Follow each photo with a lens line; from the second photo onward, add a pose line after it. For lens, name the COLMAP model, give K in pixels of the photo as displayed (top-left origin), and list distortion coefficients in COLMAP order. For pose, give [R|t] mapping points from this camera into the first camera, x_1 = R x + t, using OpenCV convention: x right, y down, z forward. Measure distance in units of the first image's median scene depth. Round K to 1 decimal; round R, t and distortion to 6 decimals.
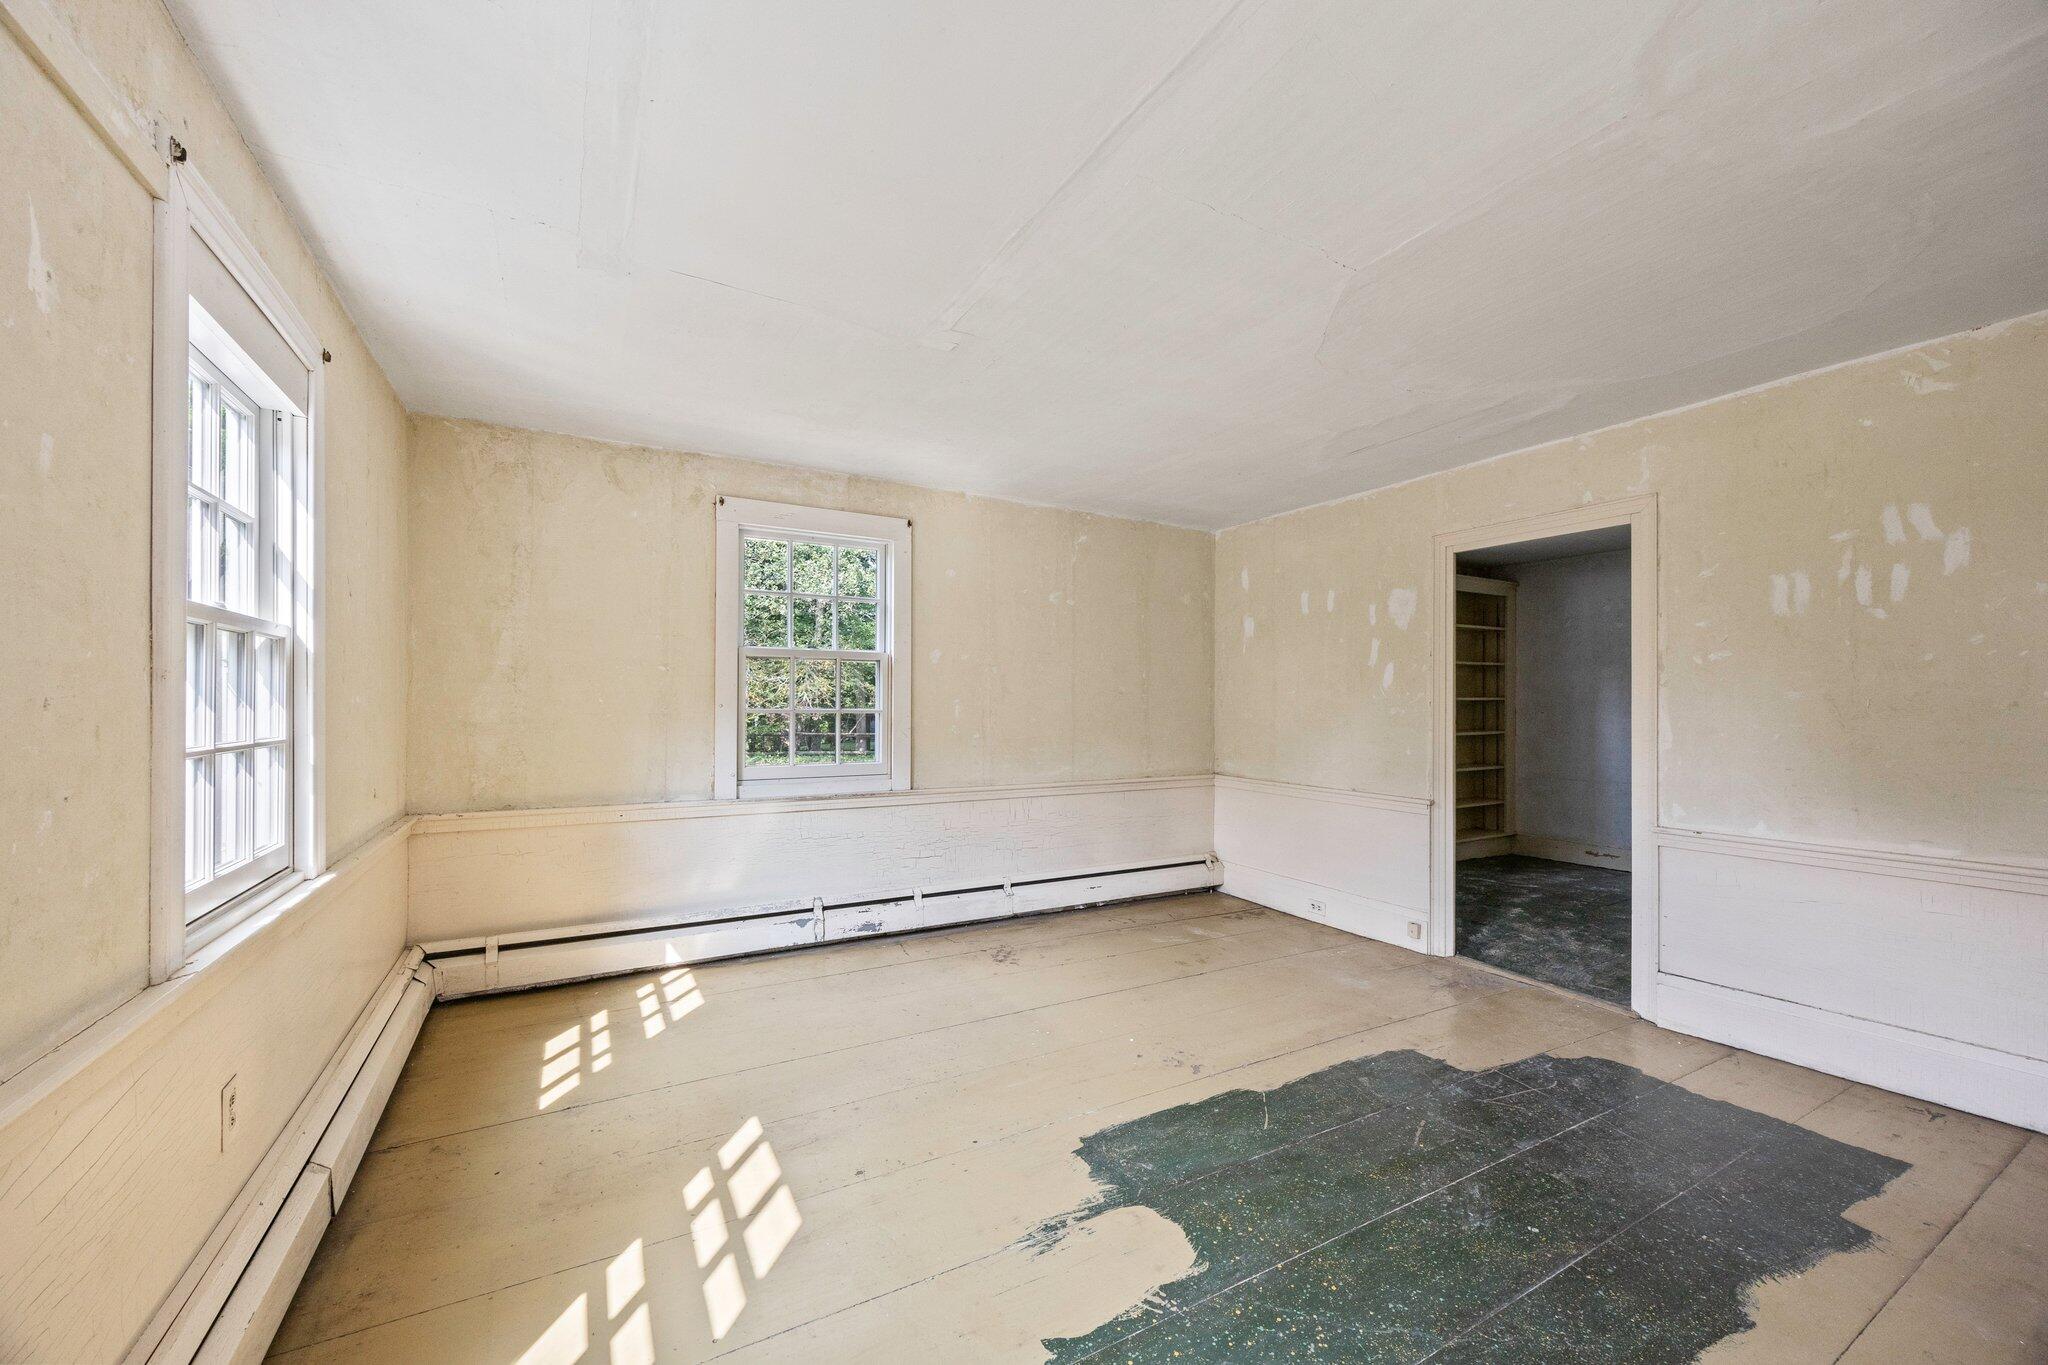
lens RADIAL K [[797.2, 0, 1007.6], [0, 797.2, 703.9], [0, 0, 1]] dist [-0.002909, -0.000064]
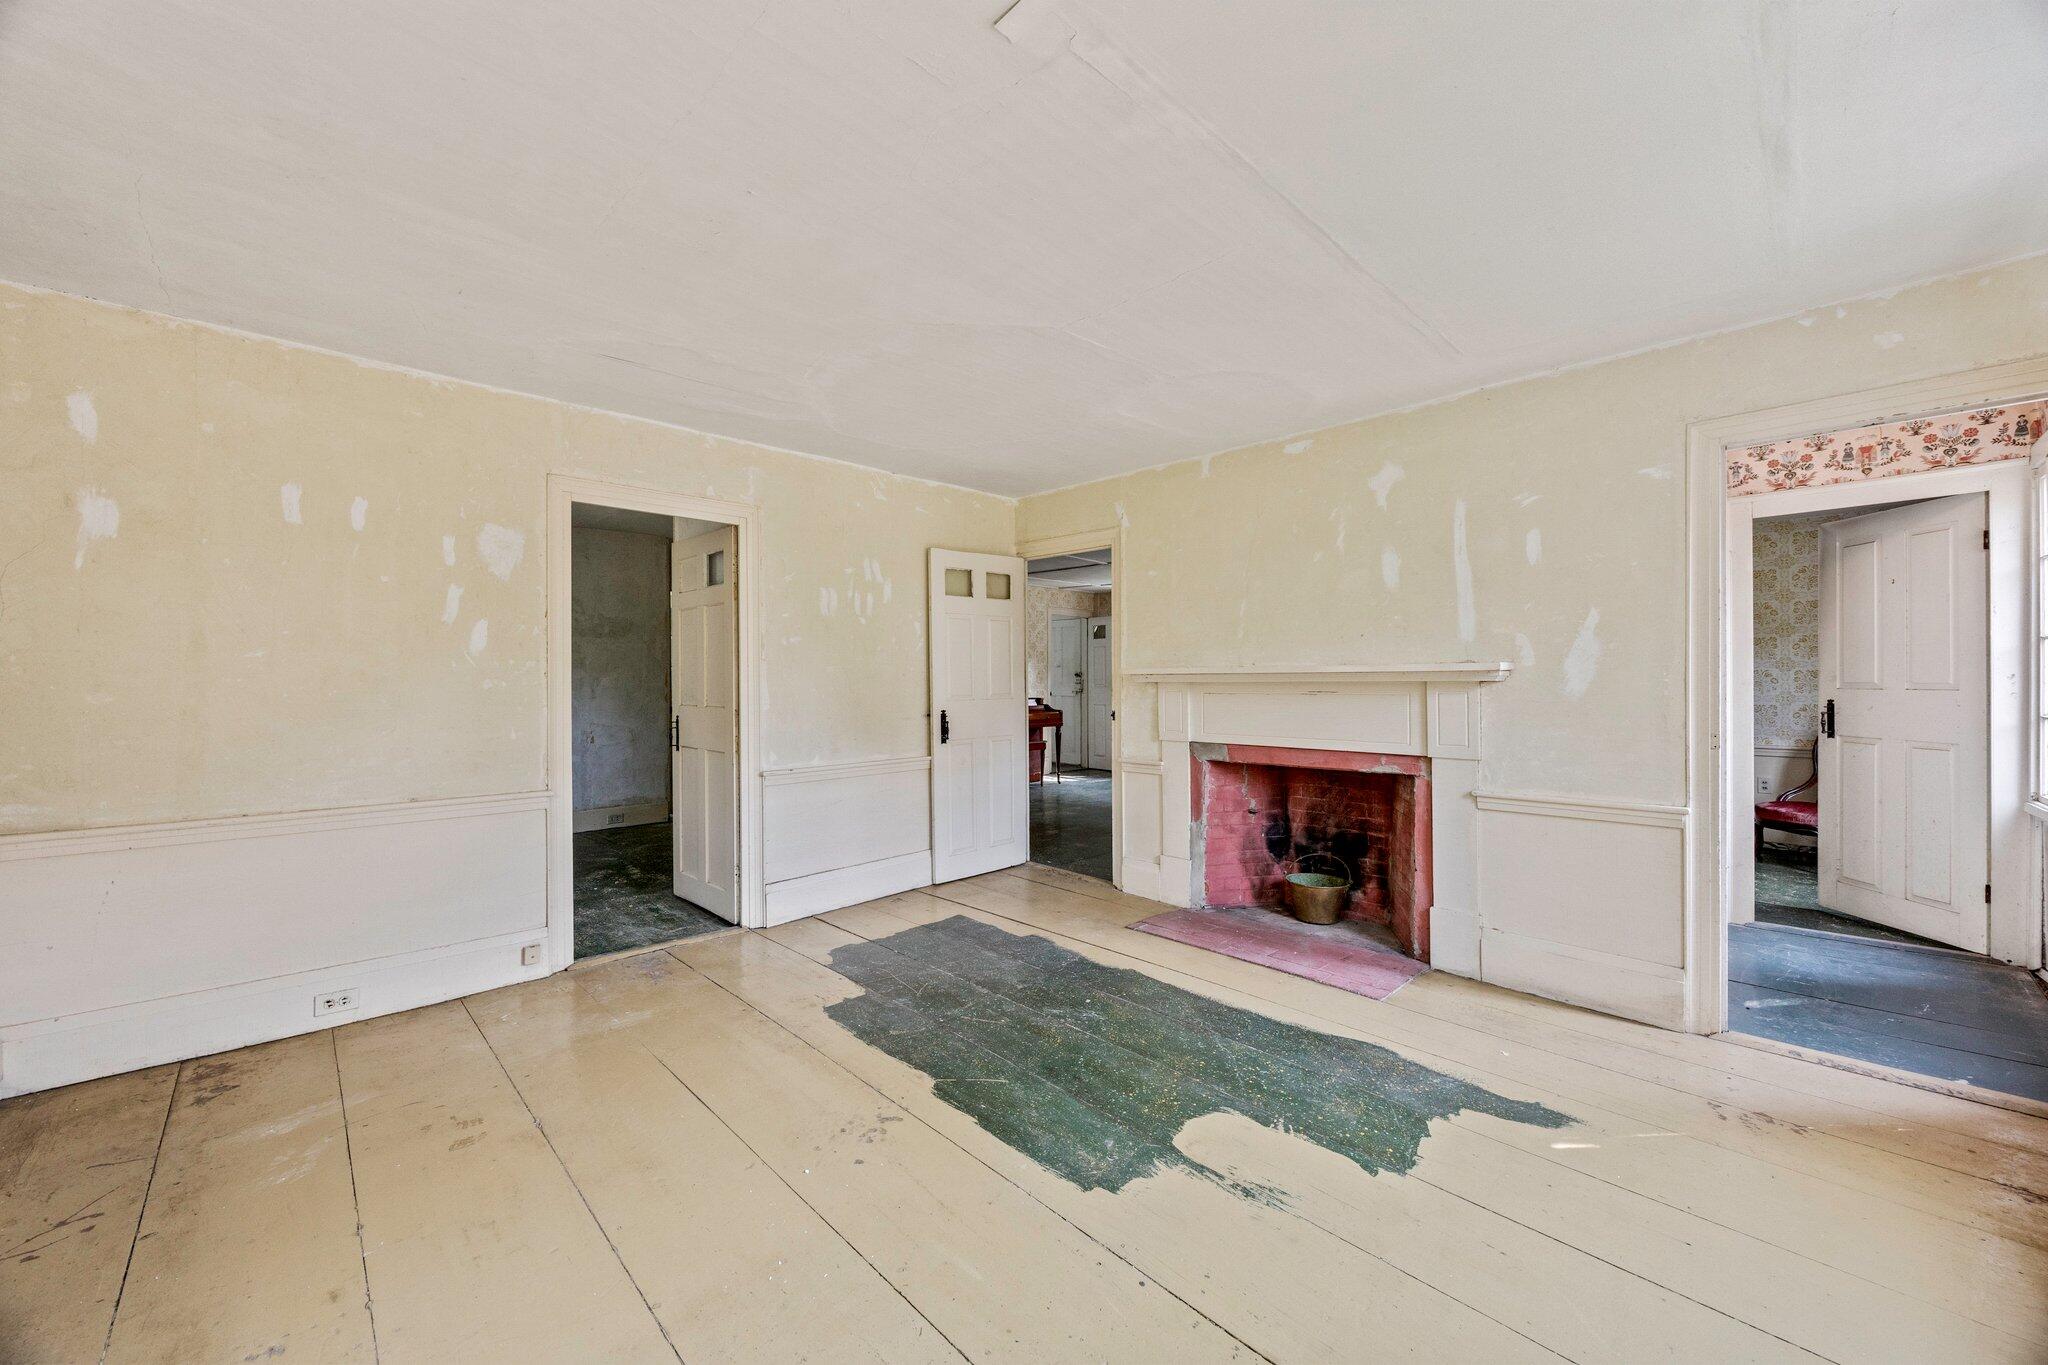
lens RADIAL K [[797.2, 0, 1020.2], [0, 797.2, 675.6], [0, 0, 1]] dist [-0.002909, -0.000064]
pose [[-0.281350, -0.003142, 0.959600, -0.570897], [-0.001101, 0.999995, 0.002952, -0.002317], [-0.959605, -0.000226, -0.281352, 1.067256]]
